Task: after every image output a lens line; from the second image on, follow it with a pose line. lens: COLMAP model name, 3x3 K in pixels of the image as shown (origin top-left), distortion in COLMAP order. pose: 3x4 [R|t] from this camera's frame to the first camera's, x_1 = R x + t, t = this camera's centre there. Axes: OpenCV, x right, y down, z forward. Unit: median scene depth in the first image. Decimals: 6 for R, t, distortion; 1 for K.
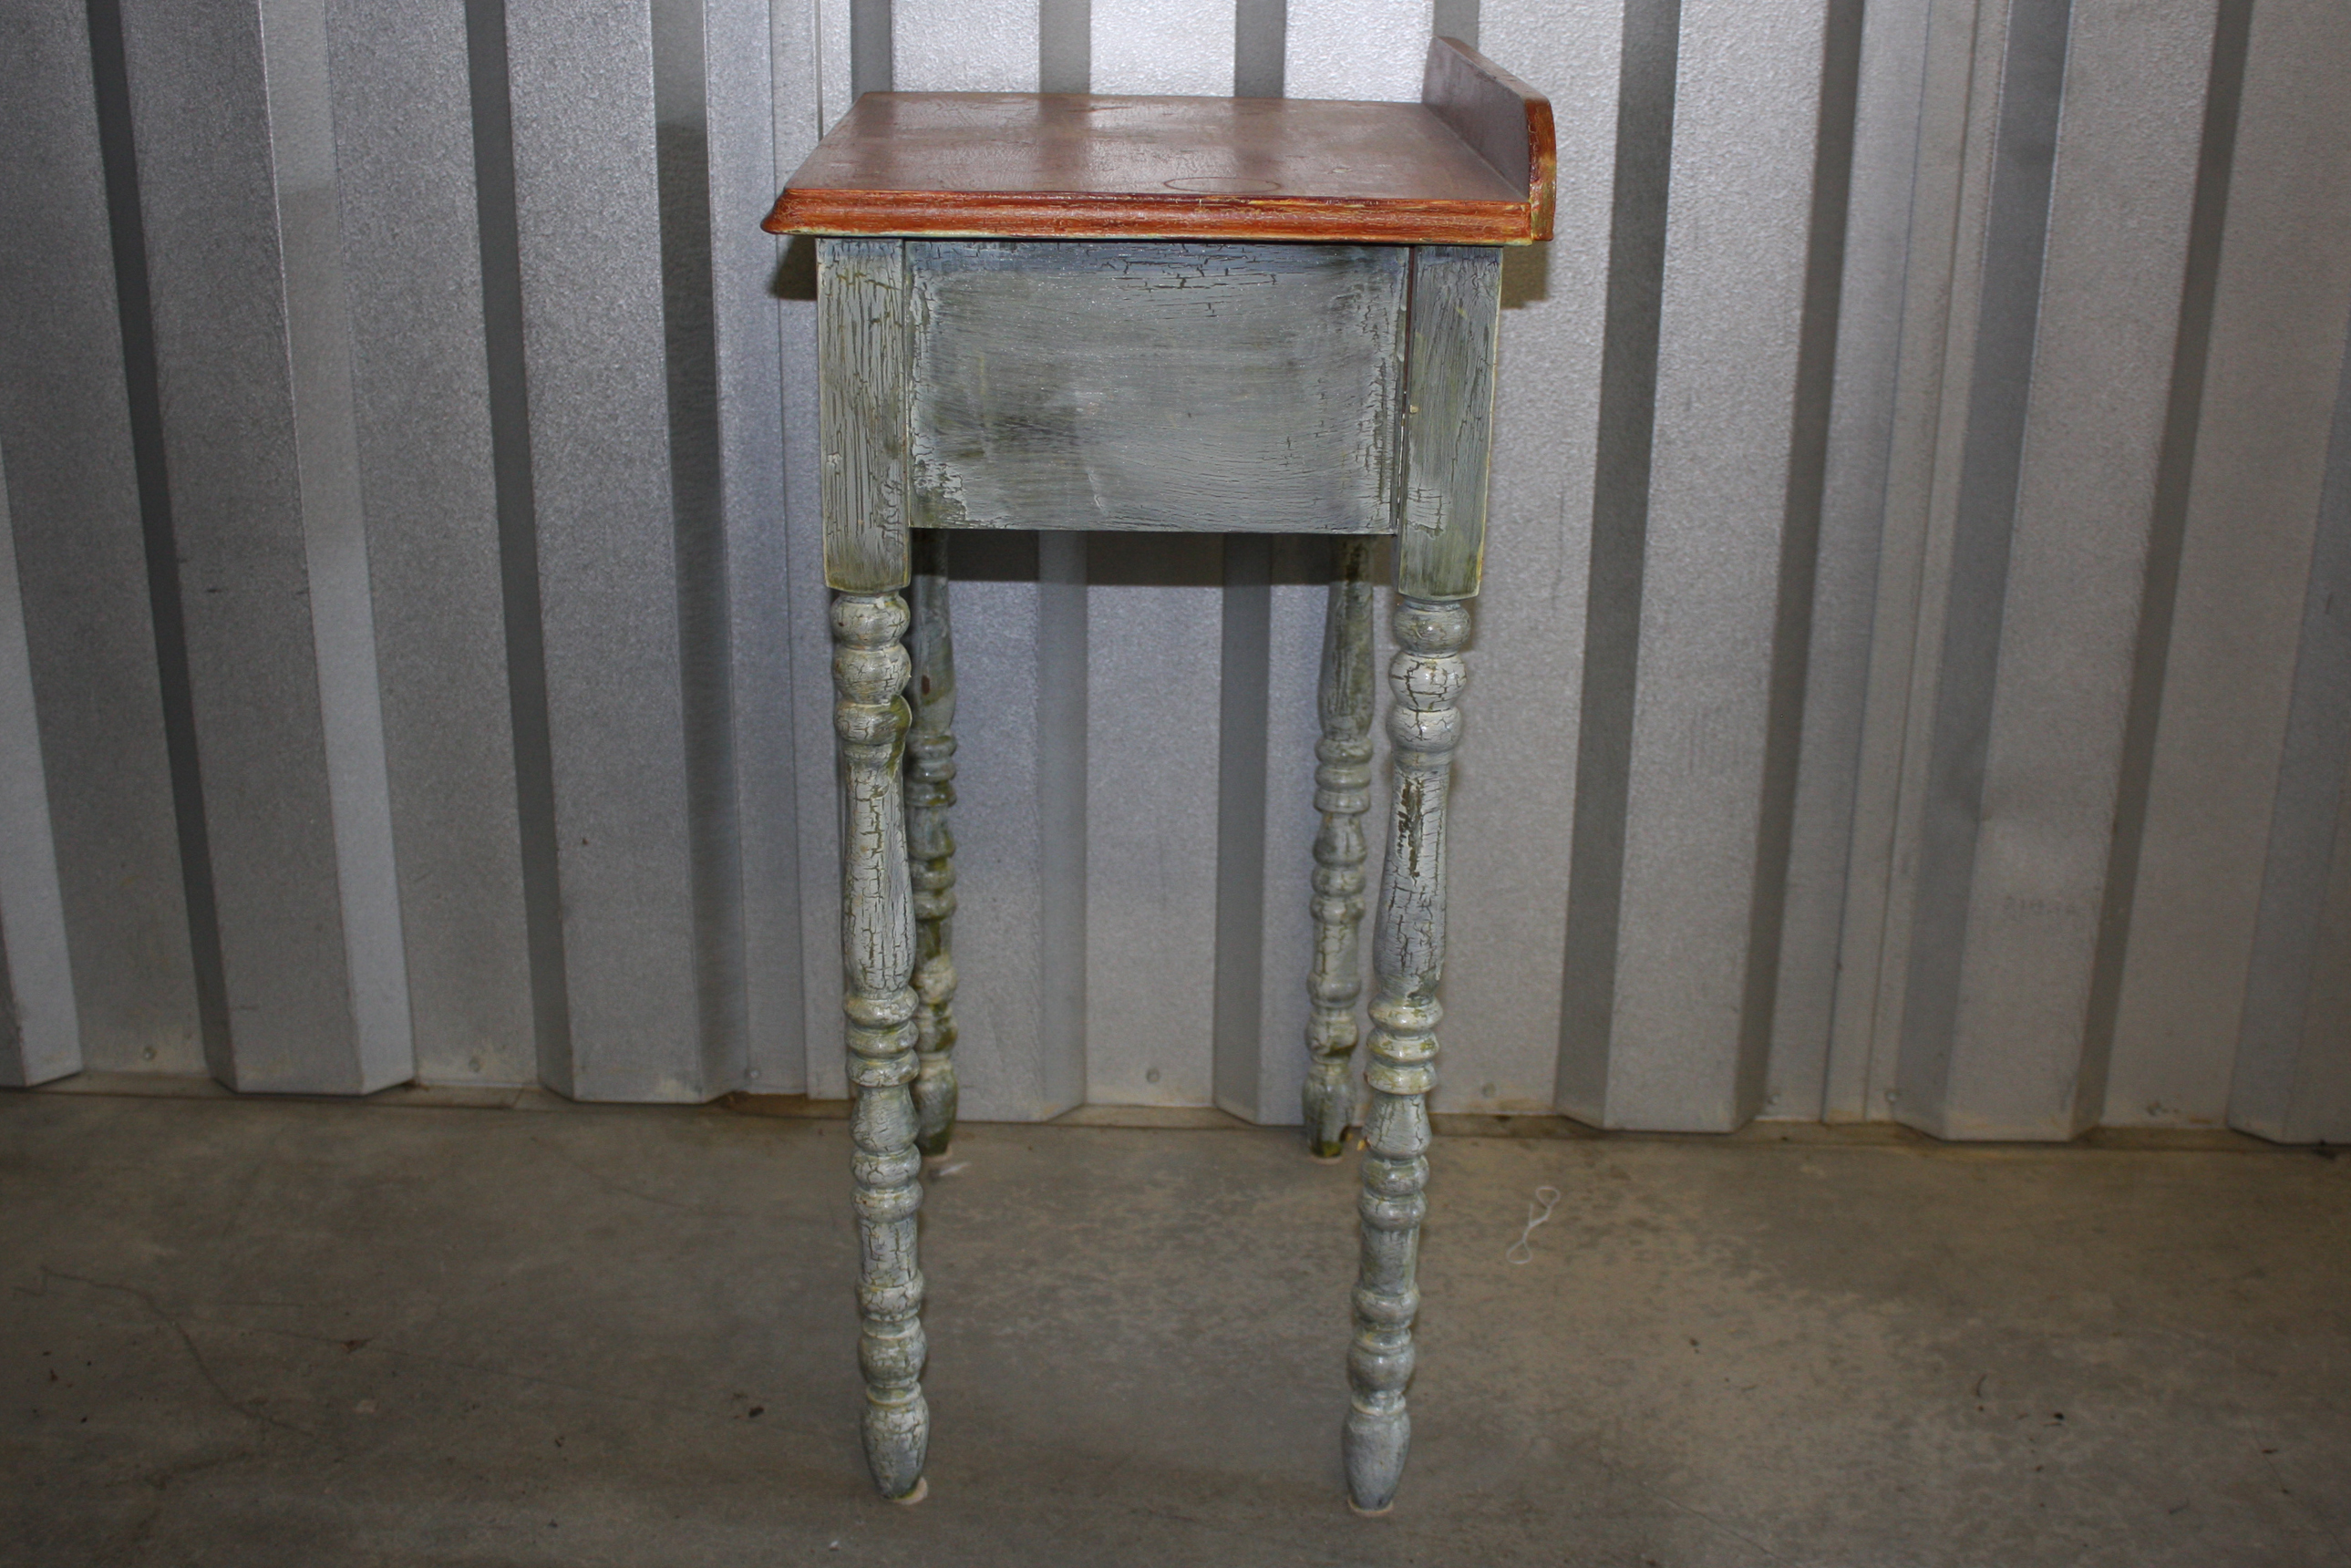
lens RADIAL K [[2754.0, 0, 1186.3], [0, 2754.0, 826.9], [0, 0, 1]] dist [-0.125743, 0.160530]
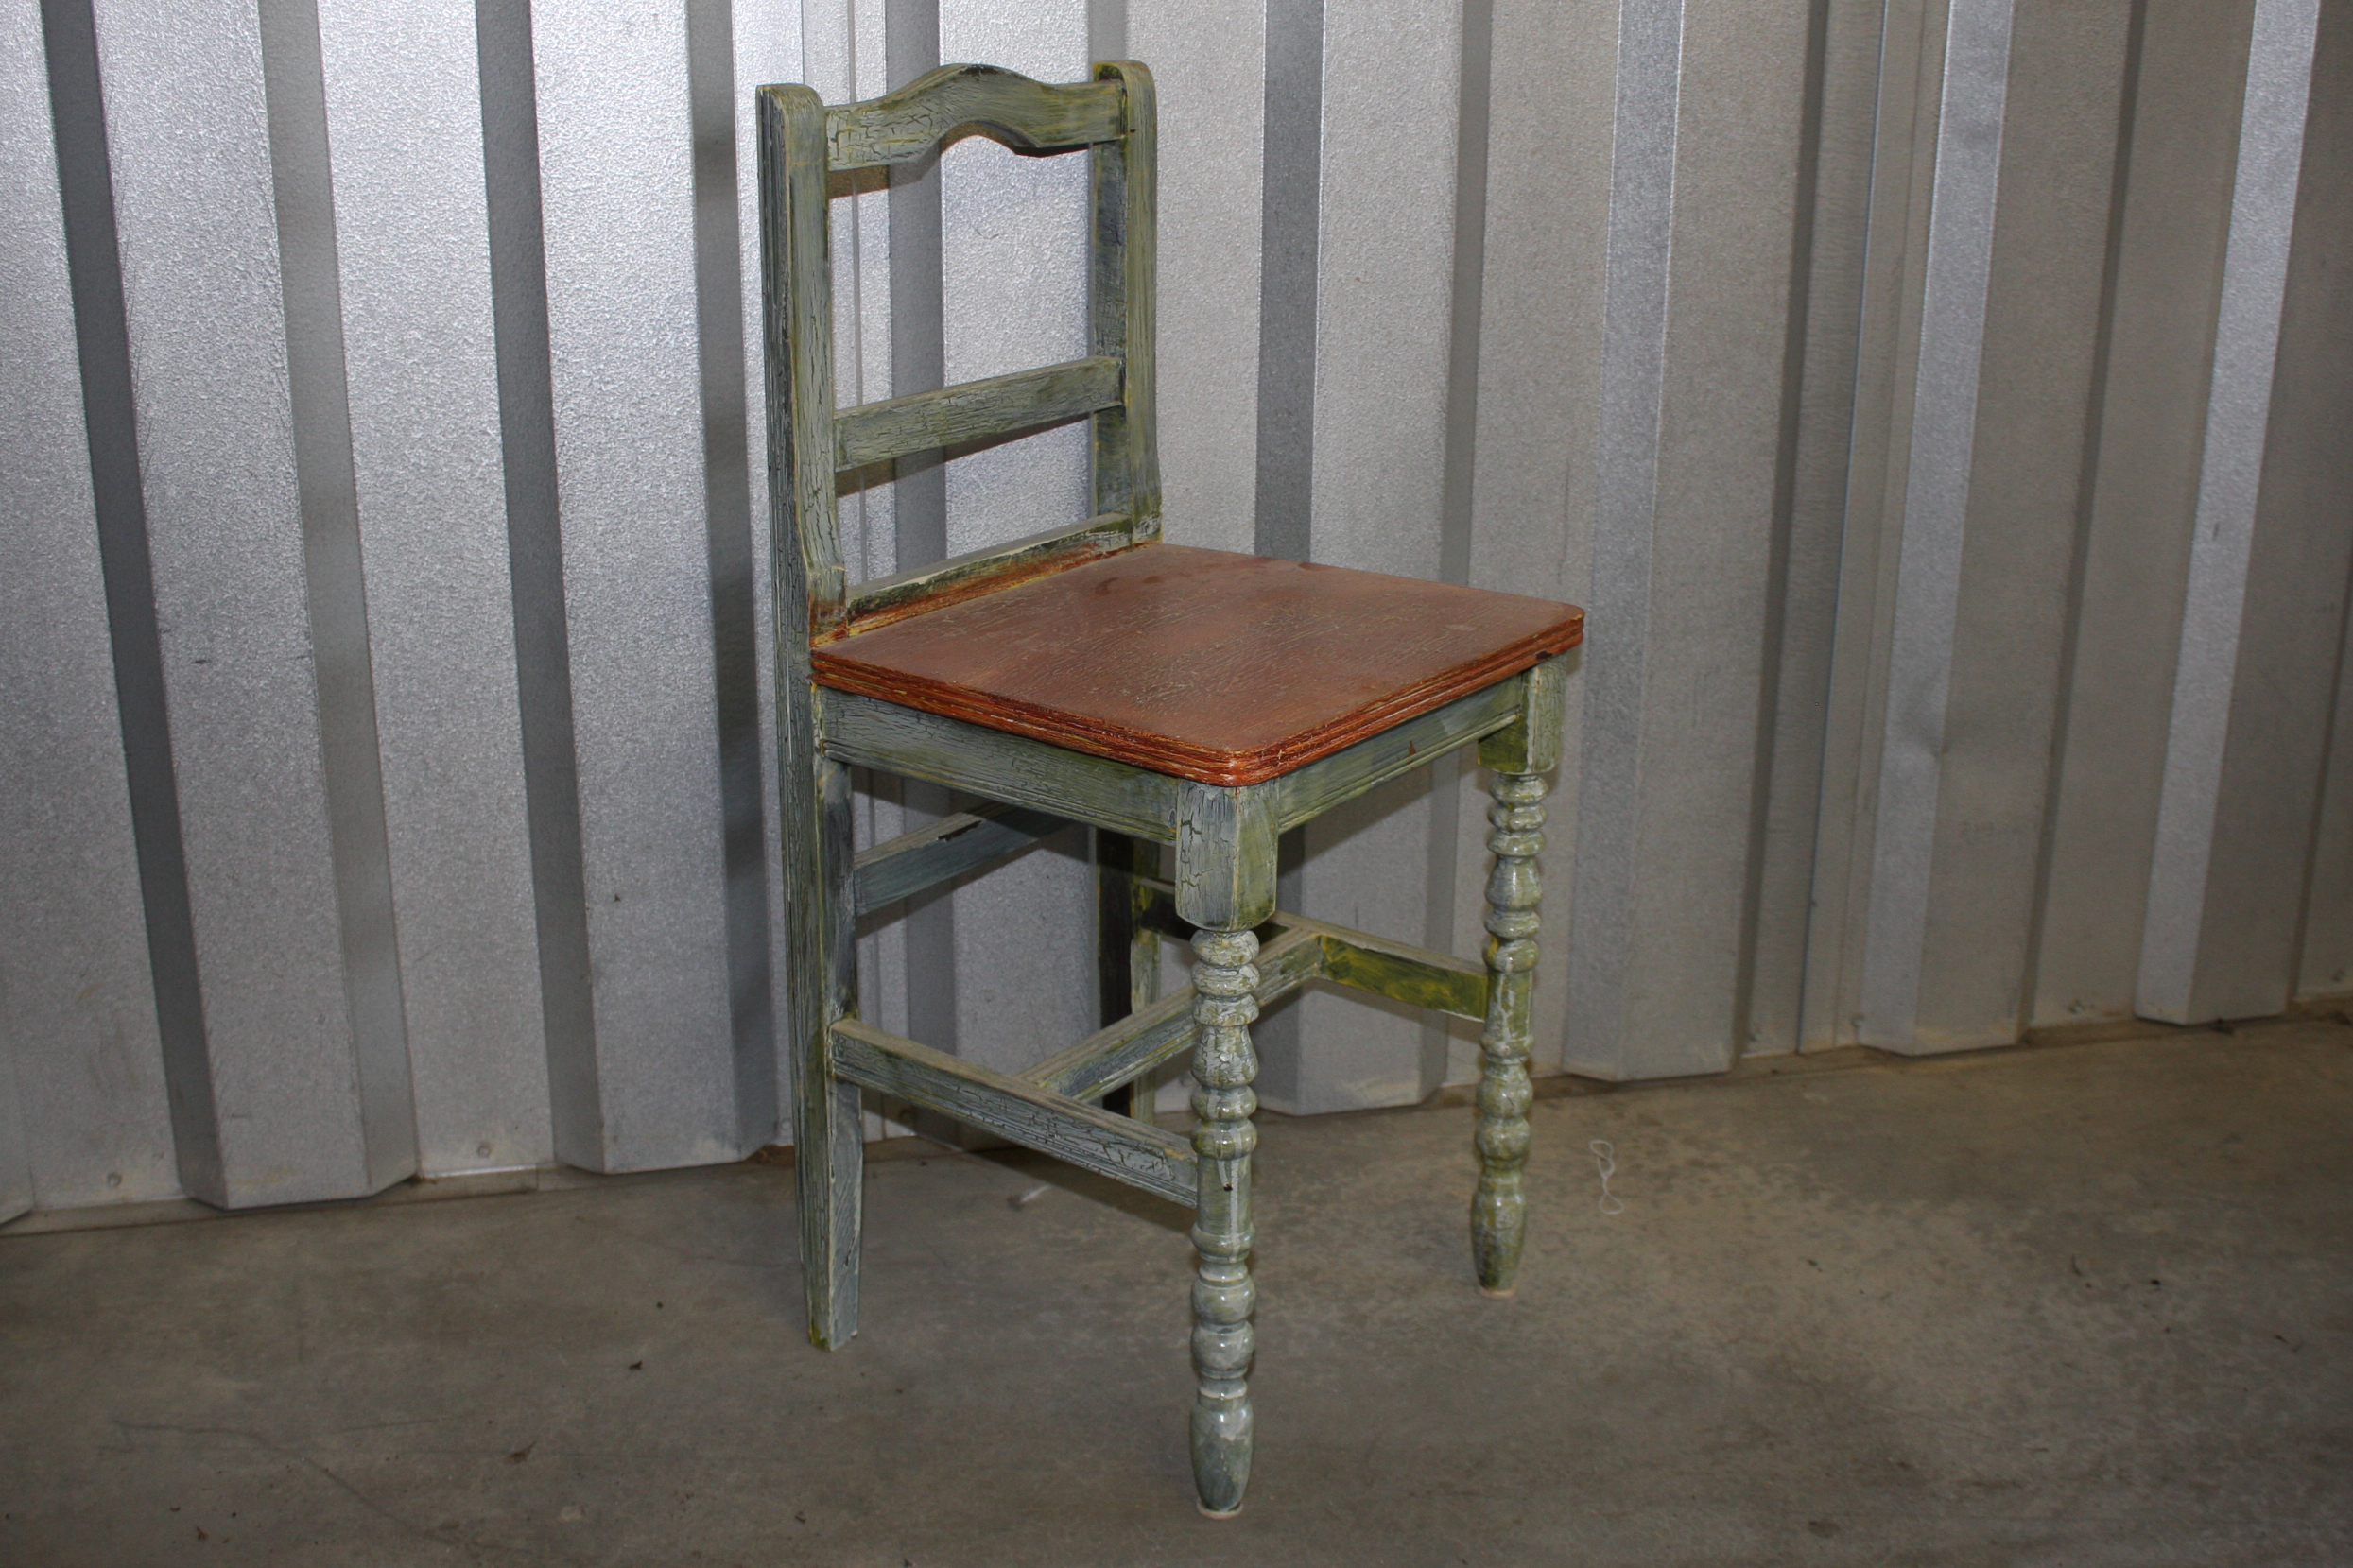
lens RADIAL K [[2679.2, 0, 1195.8], [0, 2679.2, 820.5], [0, 0, 1]] dist [-0.138227, 0.163601]
pose [[0.964437, -0.088604, 0.249019, -0.262853], [0.093280, 0.995615, -0.007015, 0.003885], [-0.247305, 0.029994, 0.968473, 0.060449]]
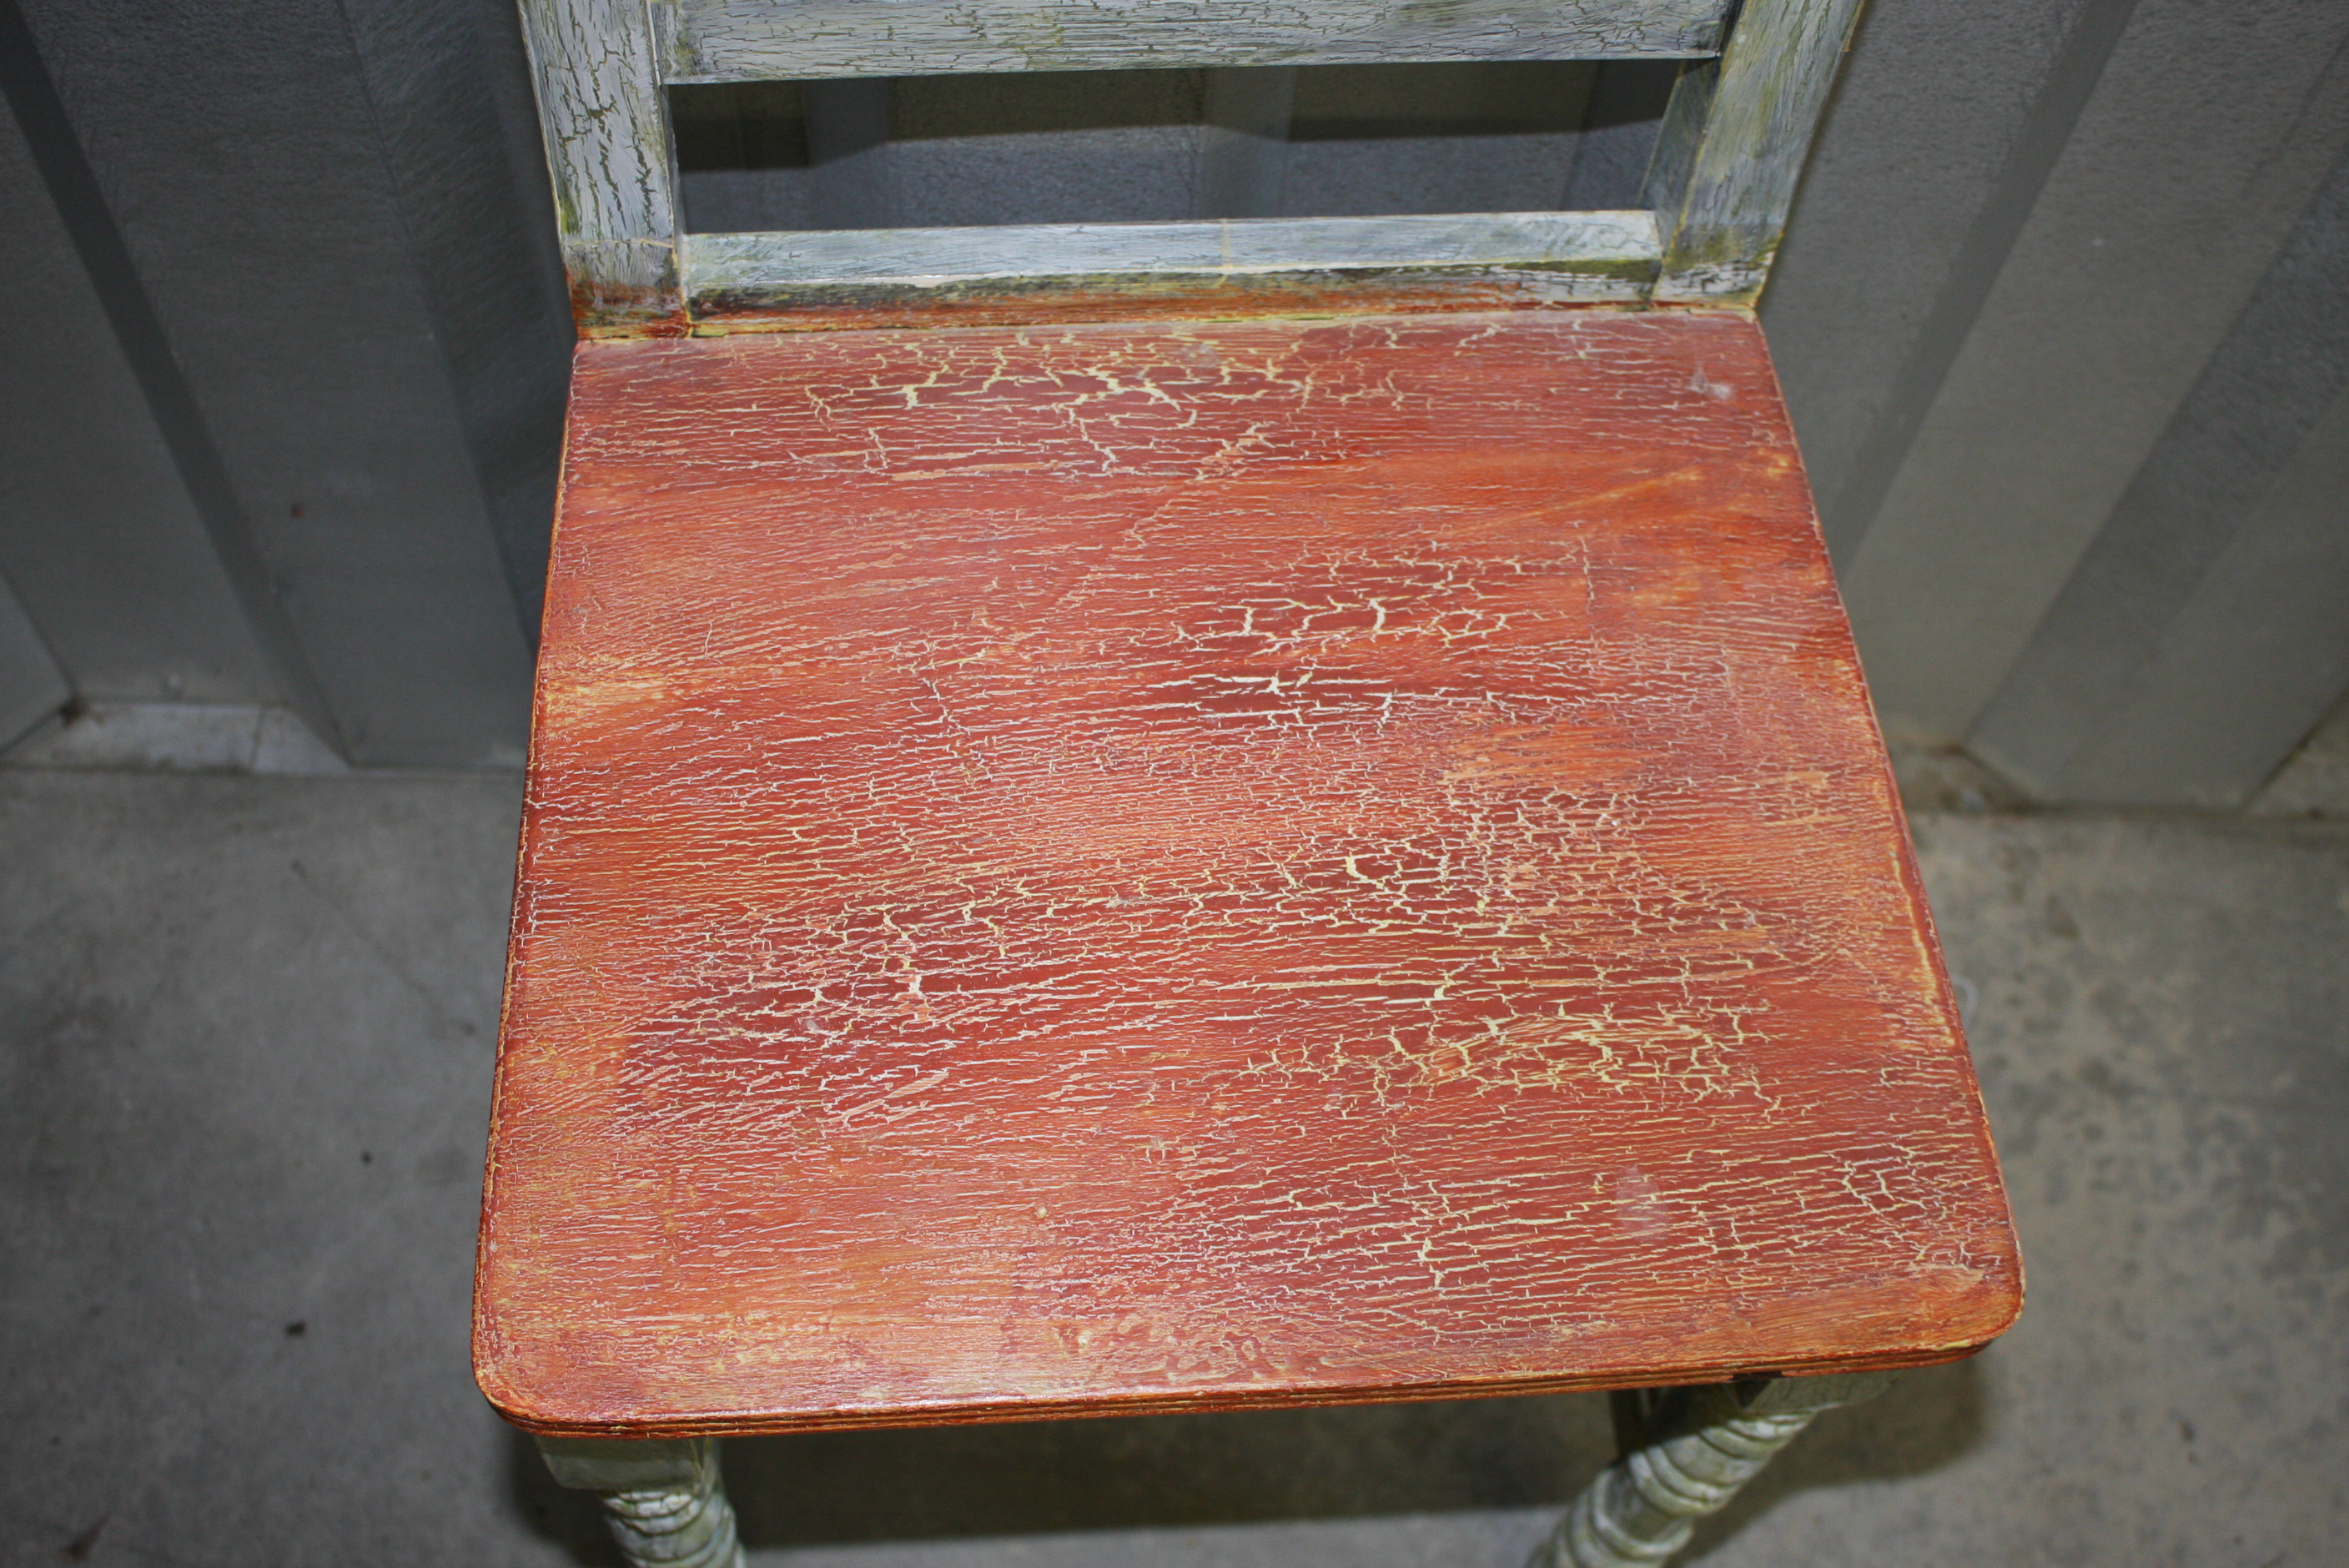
lens RADIAL K [[2726.1, 0, 1174.5], [0, 2726.1, 784.0], [0, 0, 1]] dist [-0.101873, 0.137742]
pose [[0.998818, -0.000155, 0.048599, -0.079460], [-0.032808, 0.735593, 0.676629, -0.324176], [-0.035853, -0.677424, 0.734718, 0.600335]]
